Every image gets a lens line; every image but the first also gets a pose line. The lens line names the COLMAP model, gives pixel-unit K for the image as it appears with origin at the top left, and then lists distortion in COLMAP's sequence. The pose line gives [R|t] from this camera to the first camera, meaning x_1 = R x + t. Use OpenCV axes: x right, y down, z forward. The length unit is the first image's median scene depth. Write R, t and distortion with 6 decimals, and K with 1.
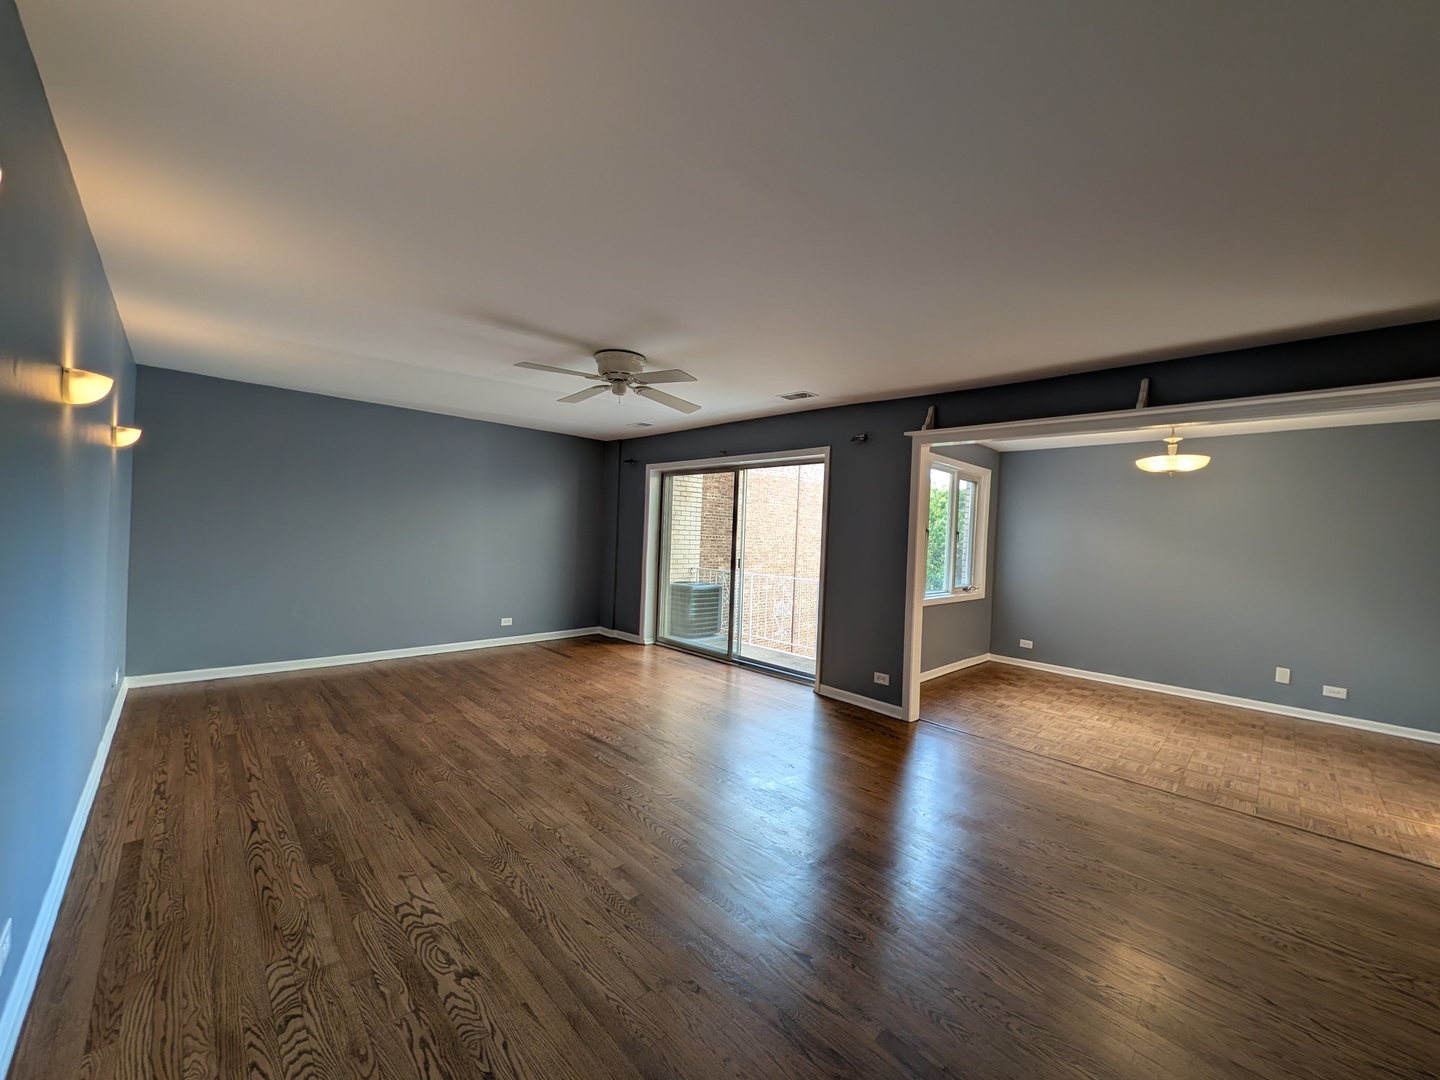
lens RADIAL K [[550.7, 0, 715.9], [0, 550.7, 538.8], [0, 0, 1]] dist [0.002181, 0.000195]
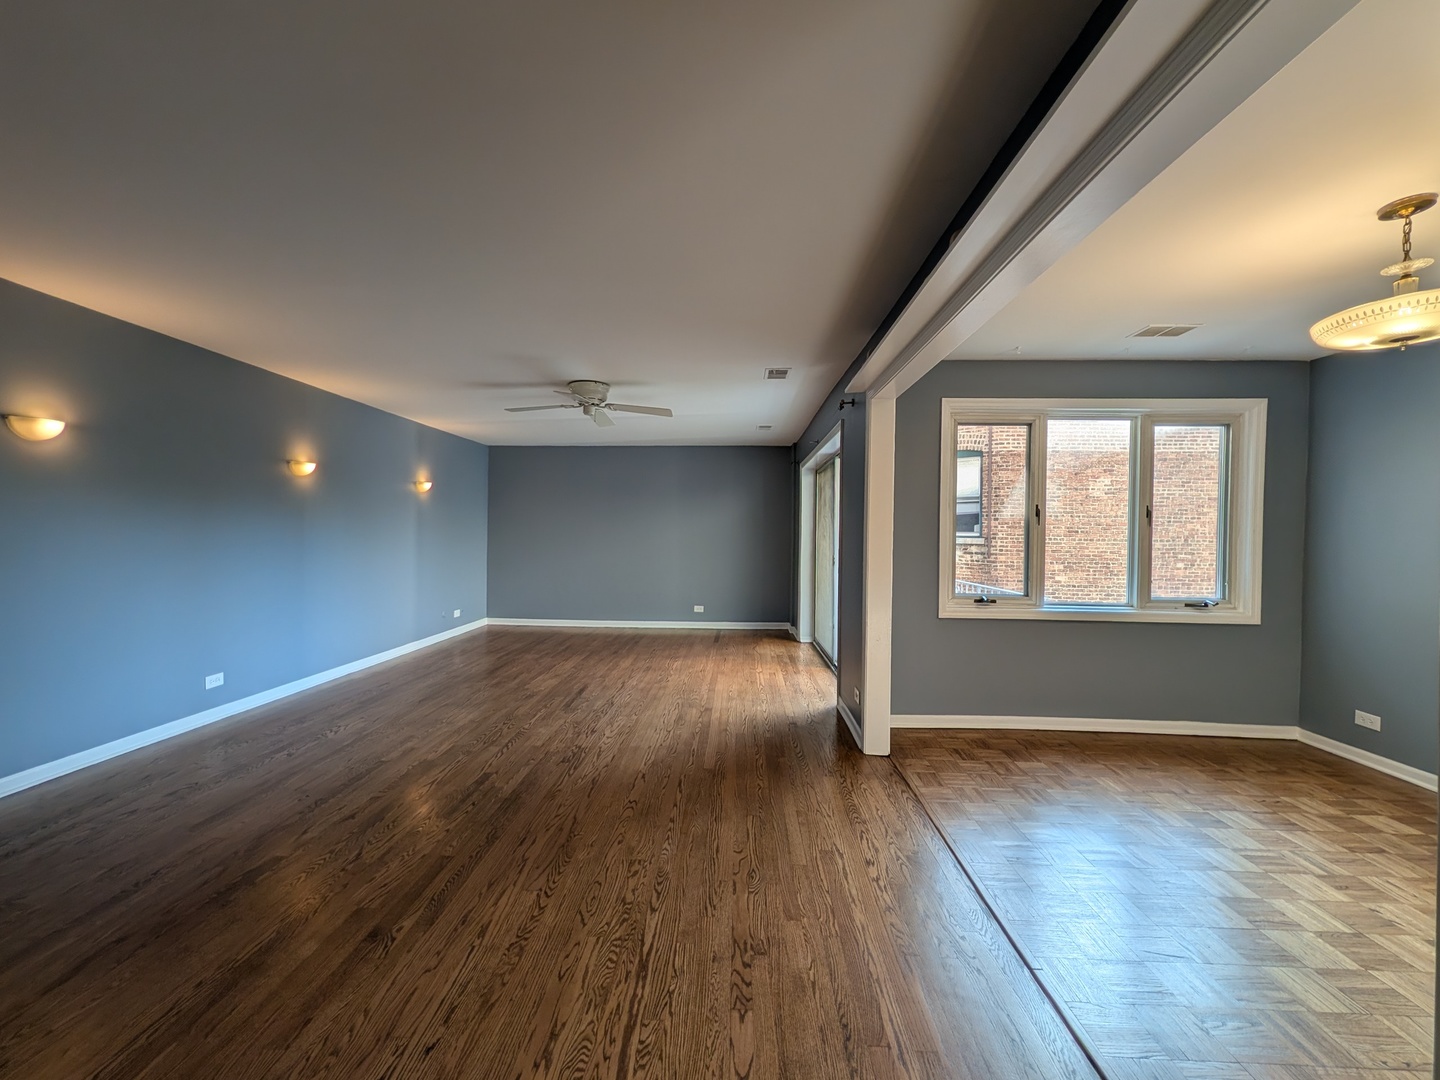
lens RADIAL K [[550.7, 0, 715.9], [0, 550.7, 538.8], [0, 0, 1]] dist [0.002181, 0.000195]
pose [[0.688880, -0.025218, -0.724437, 0.713069], [0.007739, 0.999594, -0.027437, 0.042233], [0.724834, 0.013294, 0.688795, 0.275615]]
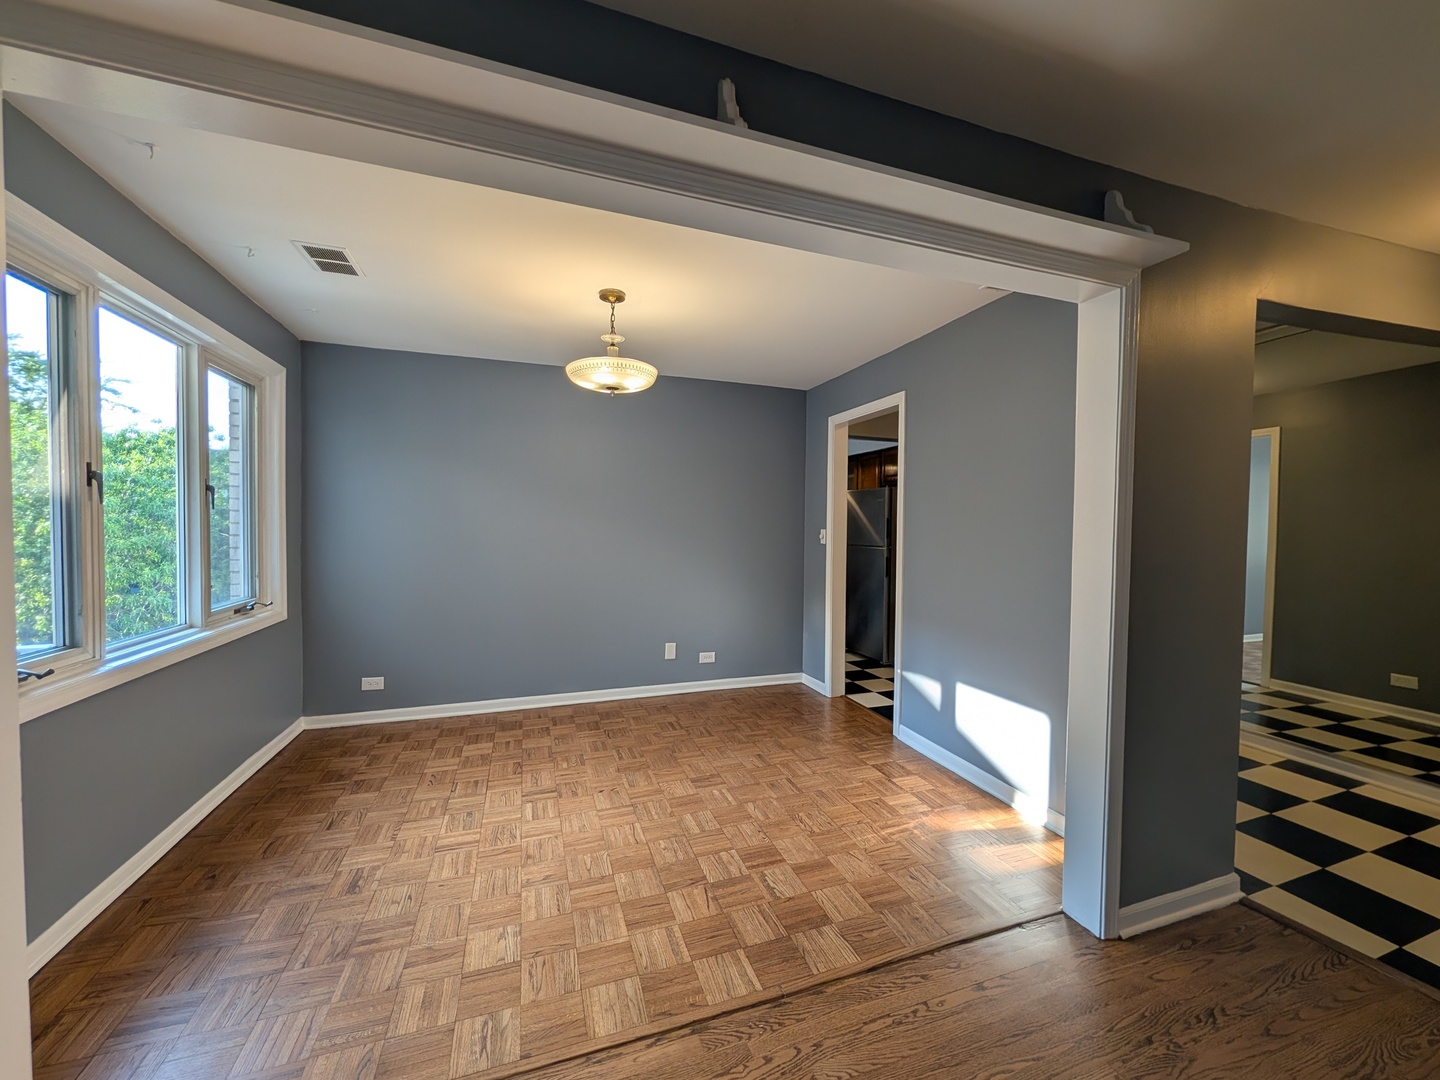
lens RADIAL K [[550.7, 0, 715.9], [0, 550.7, 538.8], [0, 0, 1]] dist [0.002181, 0.000195]
pose [[0.423277, -0.061881, 0.903885, 0.271421], [0.018954, 0.998051, 0.059452, 0.013744], [-0.905802, -0.008032, 0.423625, 0.580632]]
